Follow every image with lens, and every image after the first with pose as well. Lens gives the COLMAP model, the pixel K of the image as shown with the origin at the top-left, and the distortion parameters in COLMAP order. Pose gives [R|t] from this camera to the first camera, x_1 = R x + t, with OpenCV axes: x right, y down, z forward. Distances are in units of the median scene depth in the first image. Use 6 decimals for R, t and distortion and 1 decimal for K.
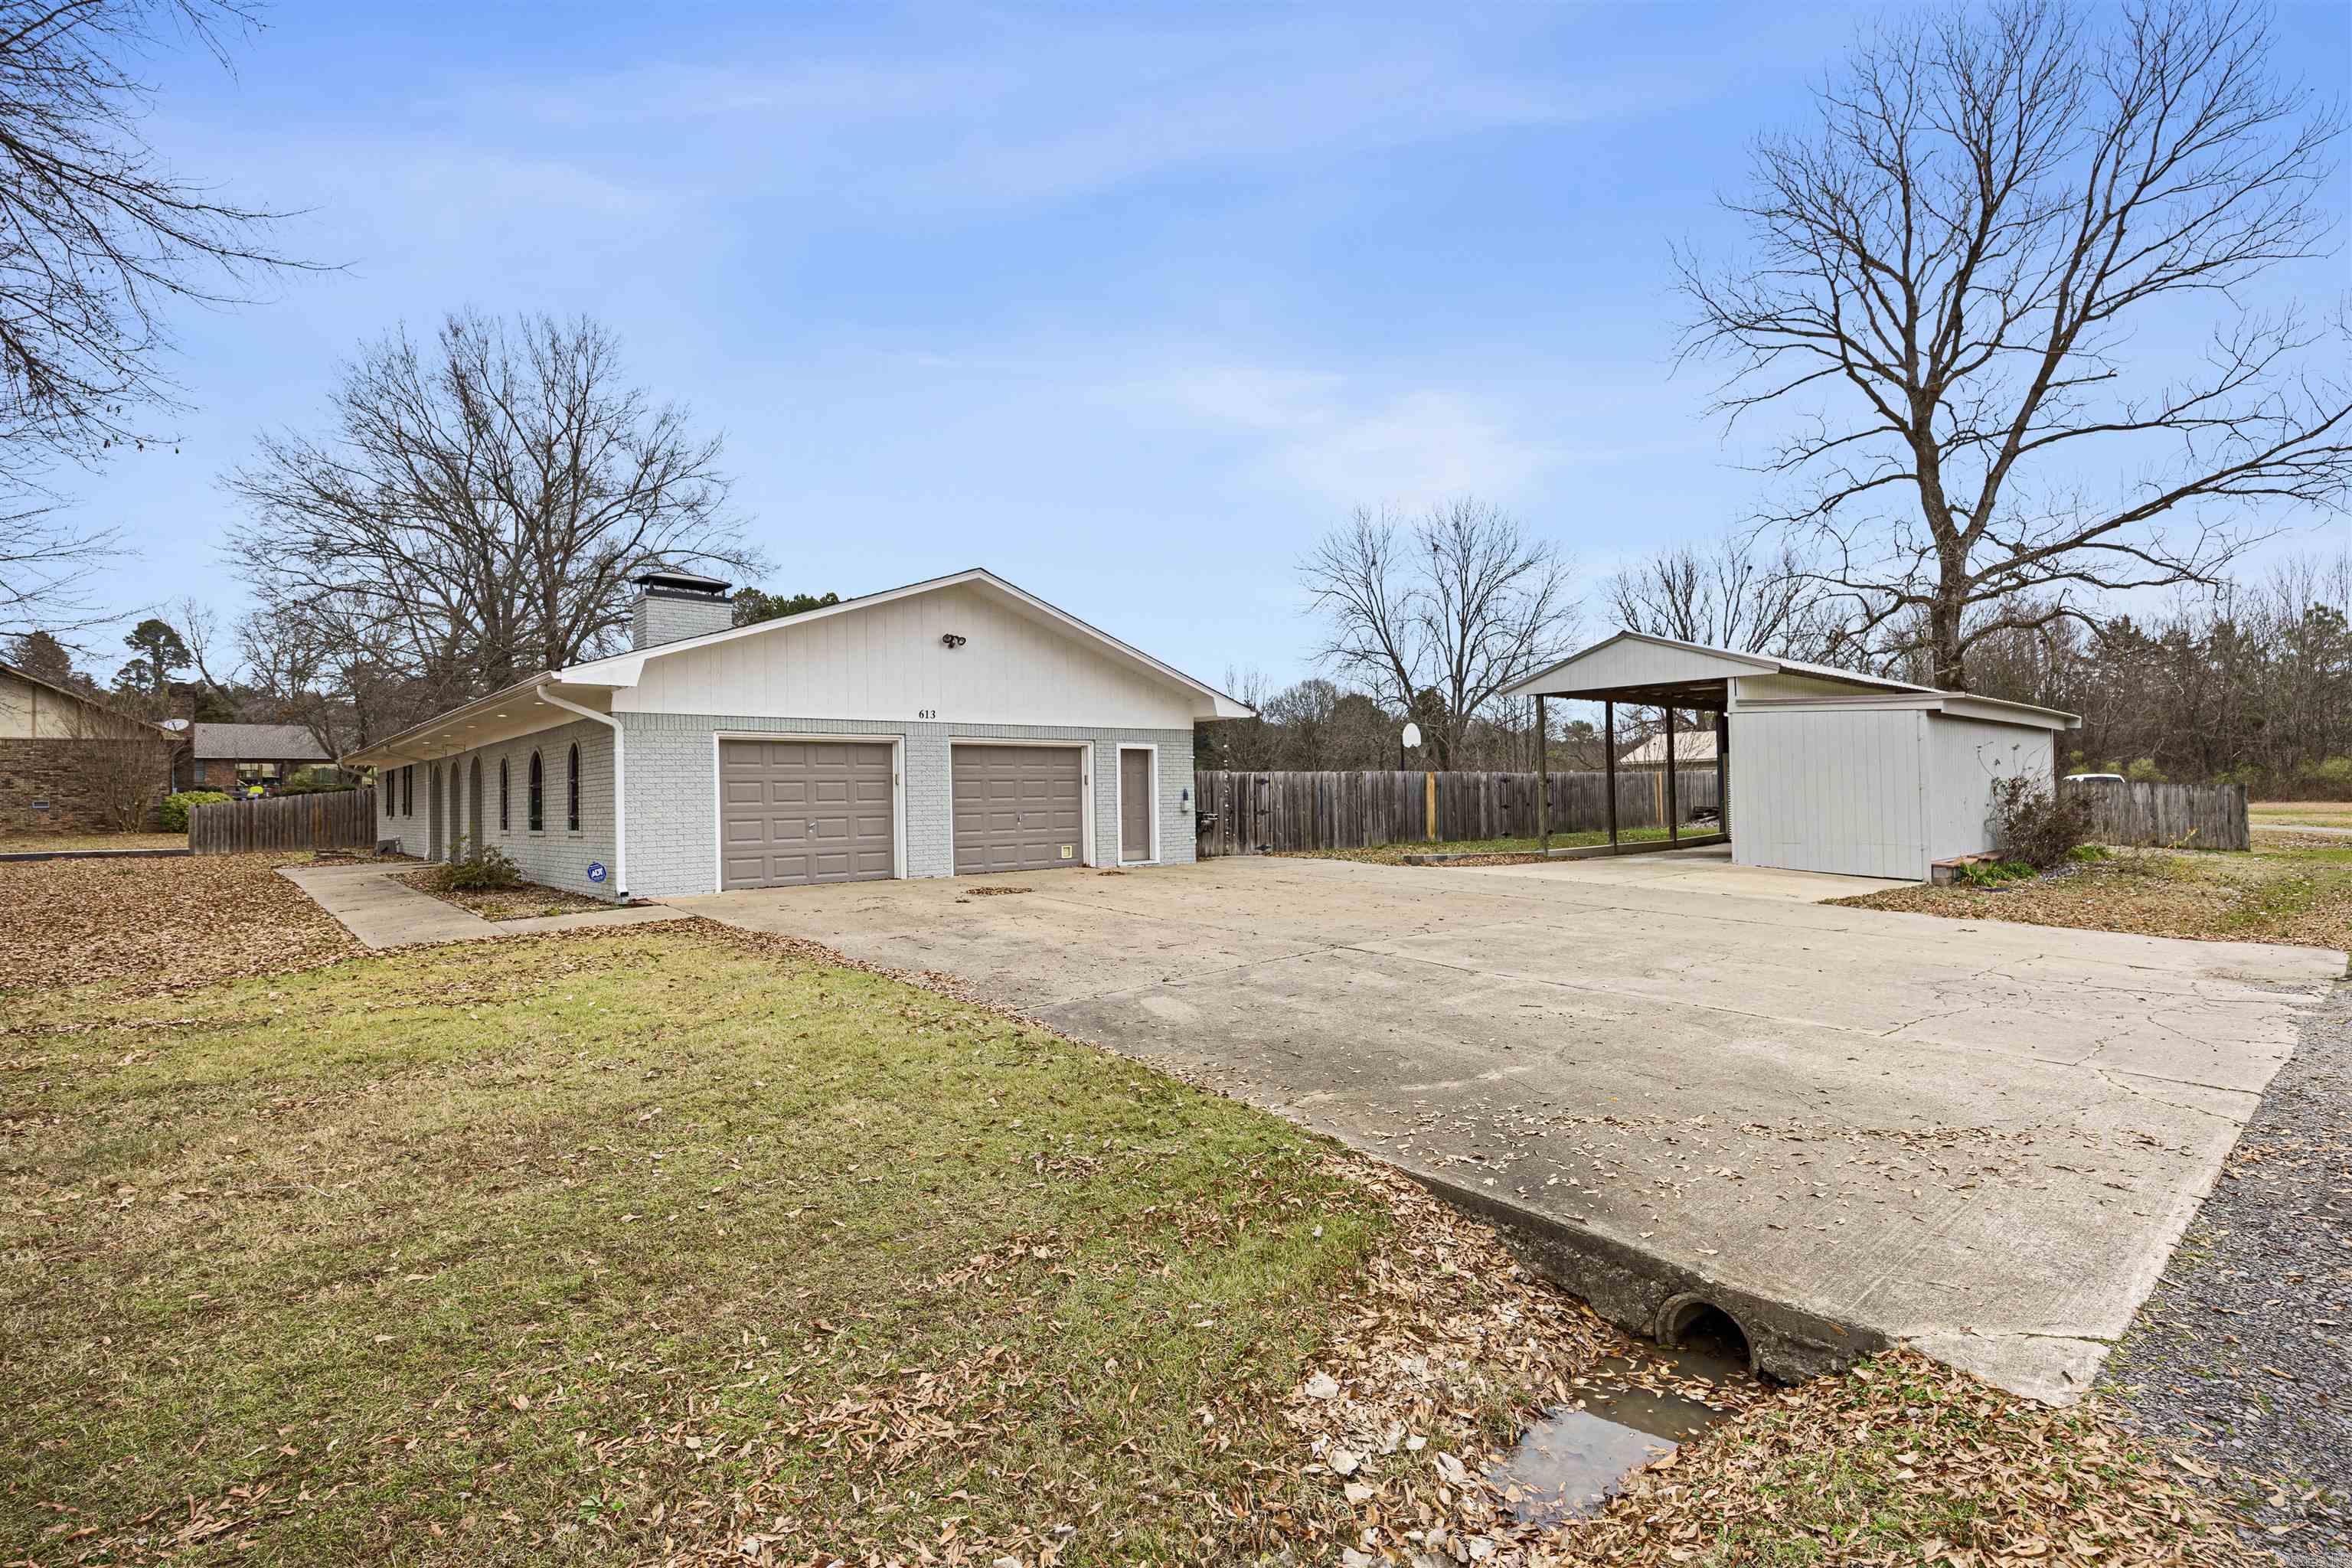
lens RADIAL K [[1115.0, 0, 1180.1], [0, 1115.0, 785.0], [0, 0, 1]] dist [-0.012055, -0.000090]
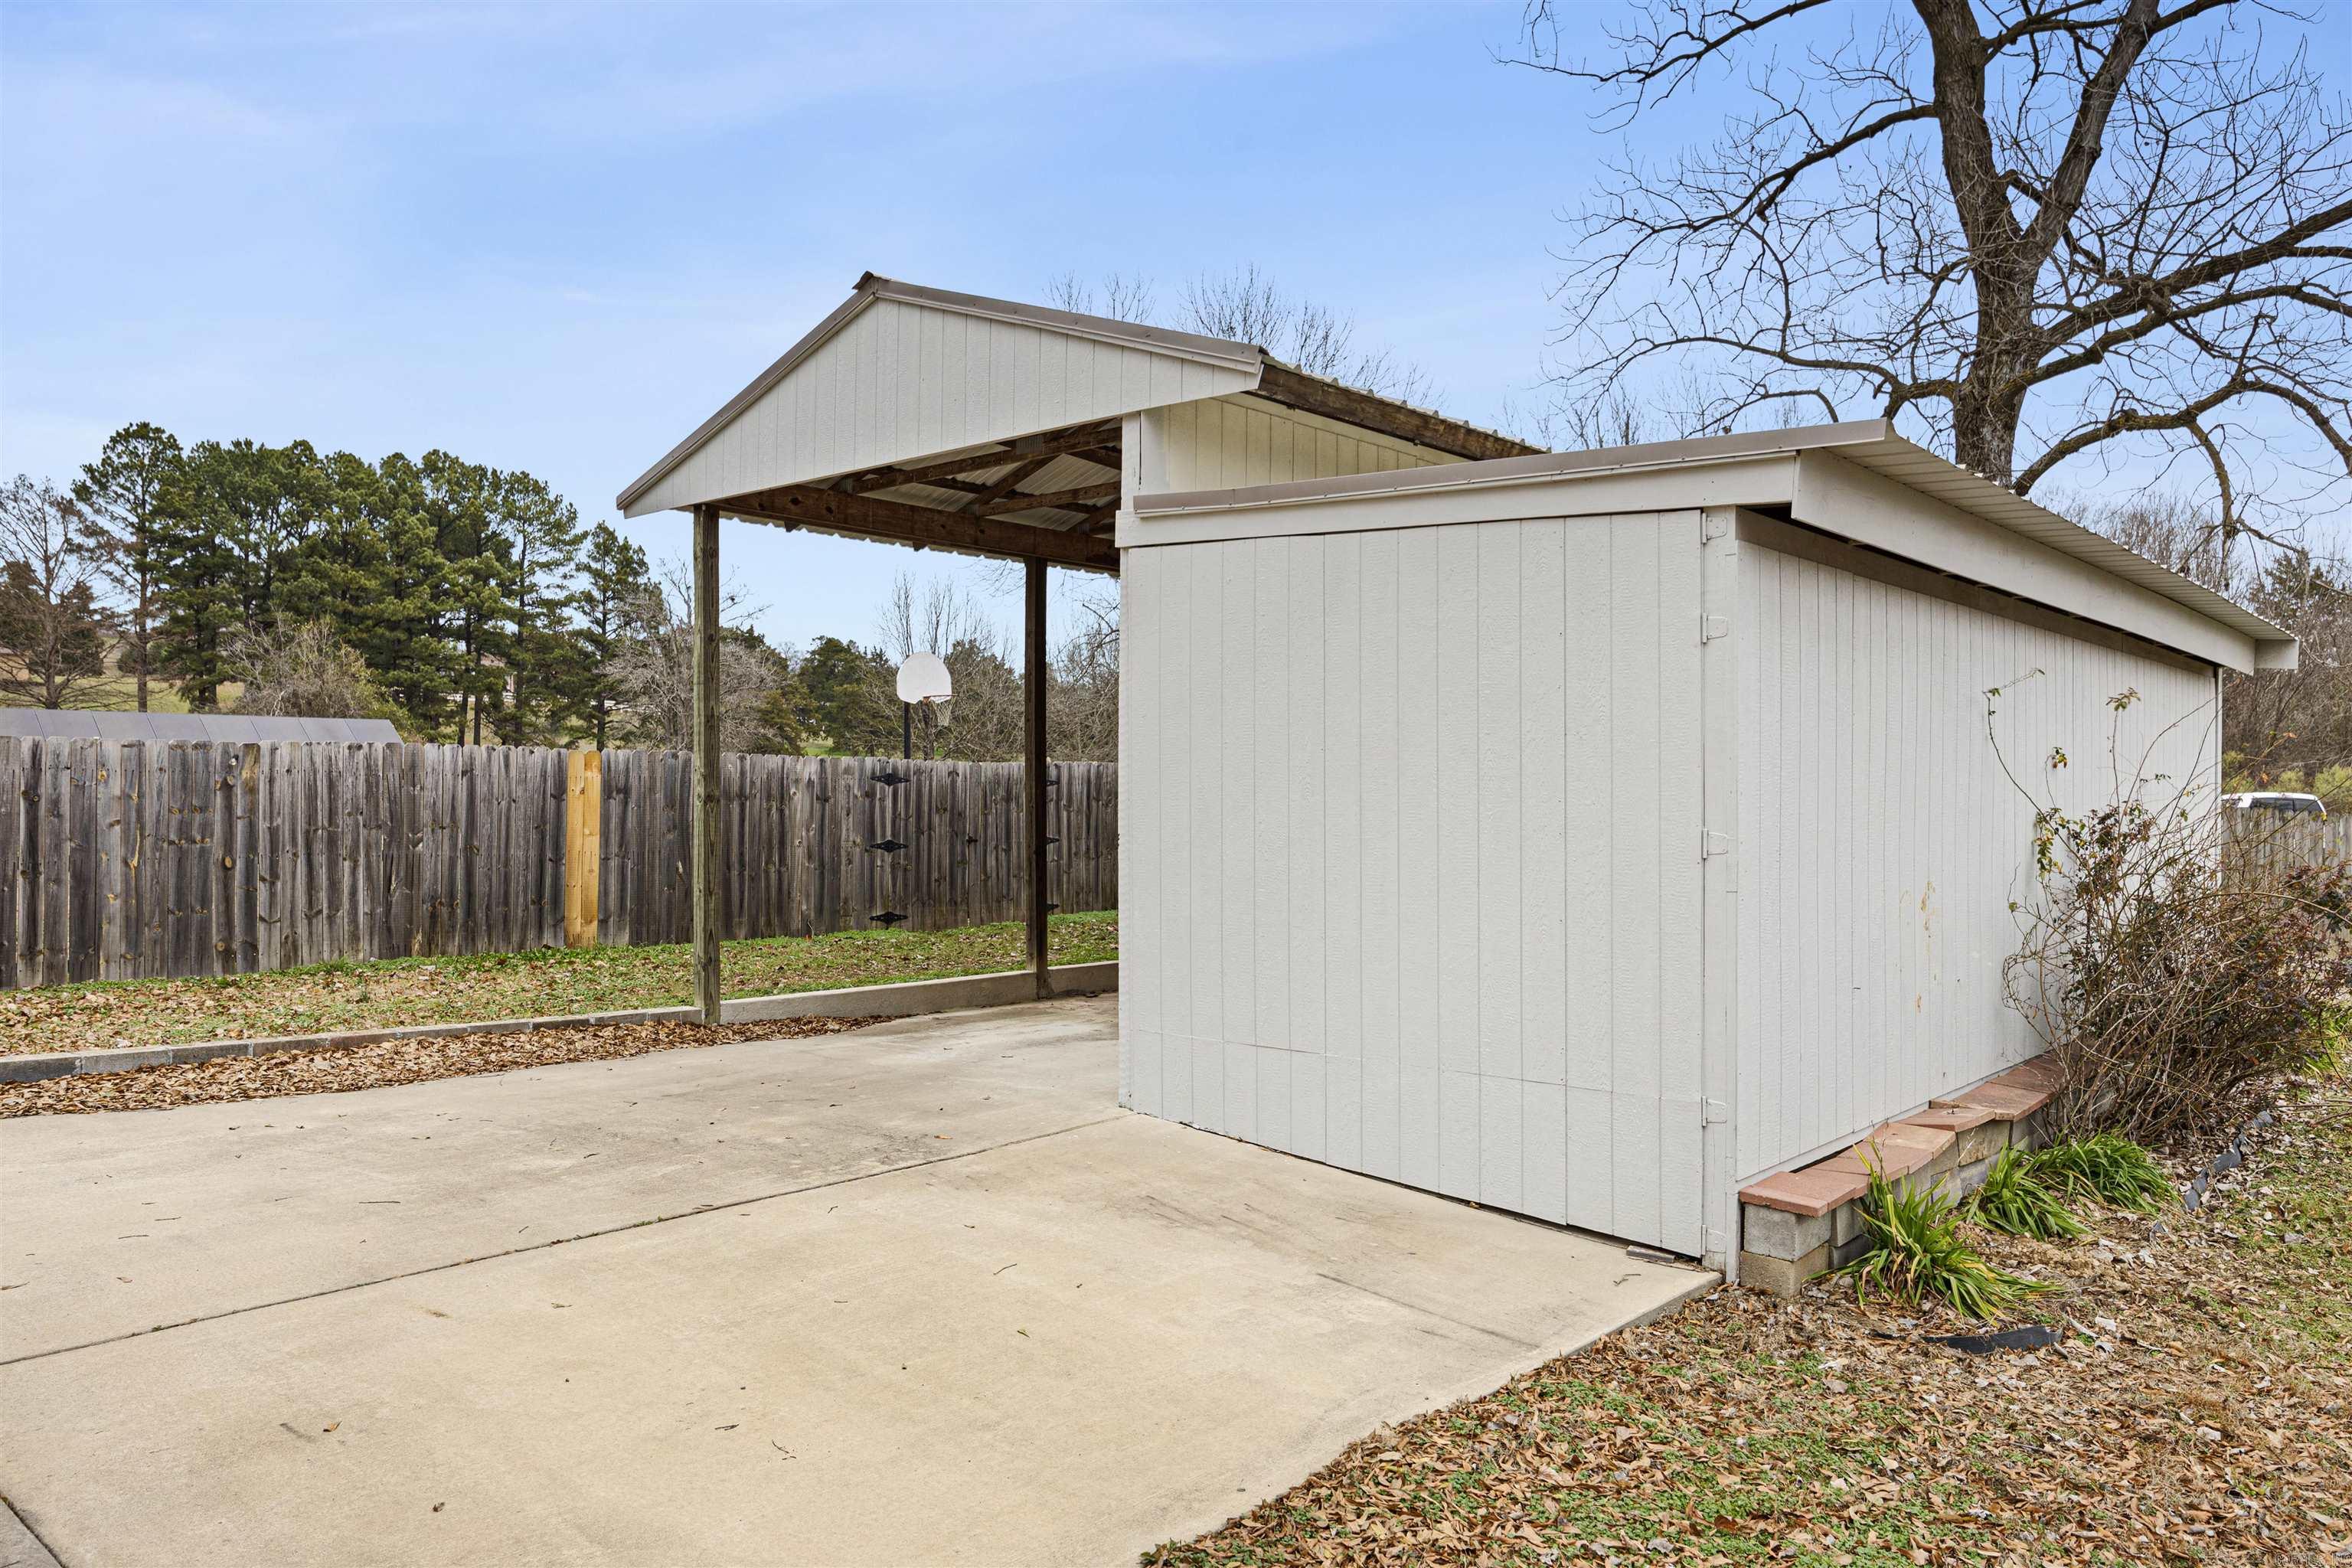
lens RADIAL K [[1609.7, 0, 1173.9], [0, 1609.7, 795.0], [0, 0, 1]] dist [-0.005246, 0.000421]
pose [[0.994140, 0.022856, 0.105654, 0.337144], [-0.024034, 0.999662, 0.009889, -0.006330], [-0.105393, -0.012370, 0.994354, 0.439800]]
